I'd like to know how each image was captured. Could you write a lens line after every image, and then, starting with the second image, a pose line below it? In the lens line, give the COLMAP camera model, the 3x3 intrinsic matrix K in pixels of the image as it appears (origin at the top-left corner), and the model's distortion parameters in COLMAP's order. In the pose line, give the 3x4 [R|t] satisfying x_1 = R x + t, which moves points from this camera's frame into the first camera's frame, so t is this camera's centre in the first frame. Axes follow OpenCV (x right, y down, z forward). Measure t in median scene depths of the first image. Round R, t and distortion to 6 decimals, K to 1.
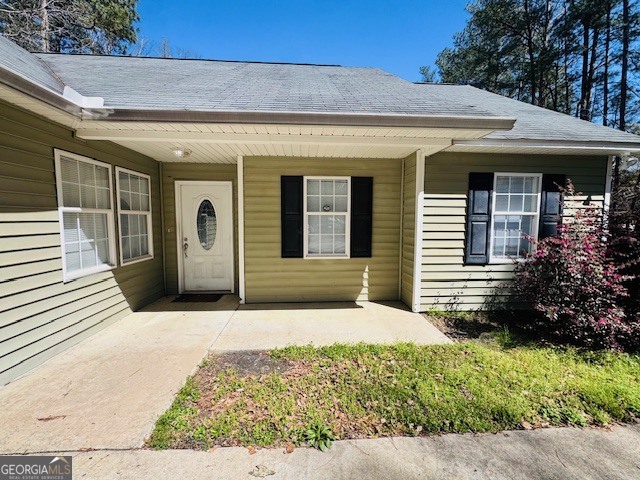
lens RADIAL K [[257.3, 0, 318.1], [0, 257.3, 238.7], [0, 0, 1]] dist [0.001260, 0.000087]
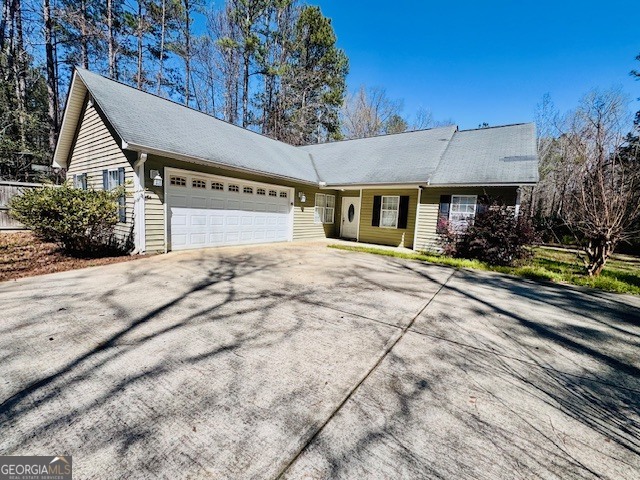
lens RADIAL K [[255.2, 0, 319.8], [0, 255.2, 237.1], [0, 0, 1]] dist [-0.000241, 0.000100]
pose [[0.780152, 0.098432, -0.617798, 1.326378], [-0.096524, 0.994658, 0.036587, 0.173038], [0.618099, 0.031089, 0.785485, -1.736991]]
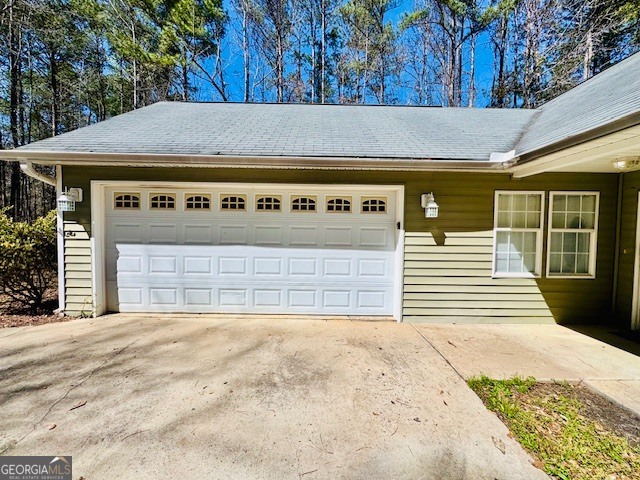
lens RADIAL K [[255.2, 0, 319.8], [0, 255.2, 237.1], [0, 0, 1]] dist [-0.000241, 0.000100]
pose [[-0.057202, 0.030270, -0.997904, 0.419319], [-0.088487, 0.995453, 0.035268, -0.024137], [0.994434, 0.090319, -0.054263, 0.046745]]
